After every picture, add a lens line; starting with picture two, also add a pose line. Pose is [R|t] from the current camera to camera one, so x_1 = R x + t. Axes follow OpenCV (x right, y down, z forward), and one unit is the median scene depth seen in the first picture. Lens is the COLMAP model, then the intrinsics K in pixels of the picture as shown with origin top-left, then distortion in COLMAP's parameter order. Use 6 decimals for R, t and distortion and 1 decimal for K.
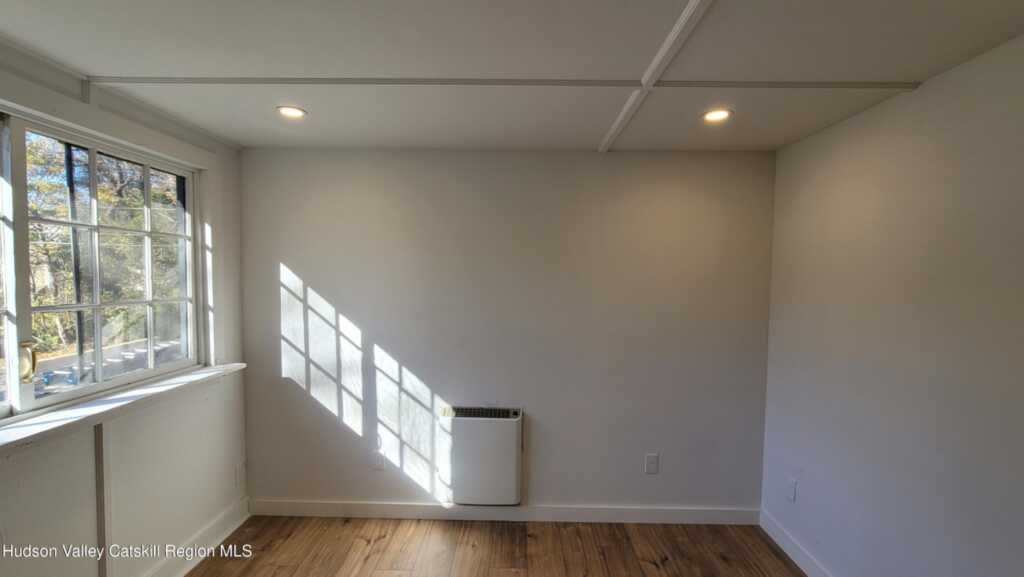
lens RADIAL K [[428.8, 0, 512.0], [0, 428.8, 288.5], [0, 0, 1]] dist [-0.049653, 0.000147]
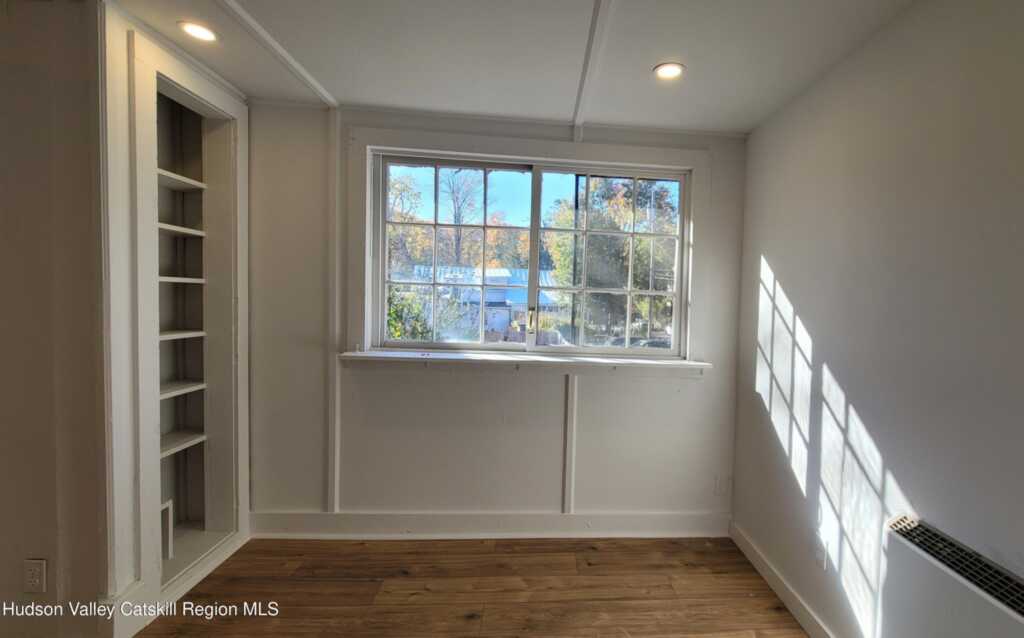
lens RADIAL K [[472.3, 0, 574.0], [0, 472.3, 319.2], [0, 0, 1]] dist [-0.000630, -0.000097]
pose [[0.103846, 0.020514, -0.994382, 0.359191], [-0.069224, 0.997512, 0.013349, 0.080770], [0.992181, 0.067449, 0.105007, 0.536591]]
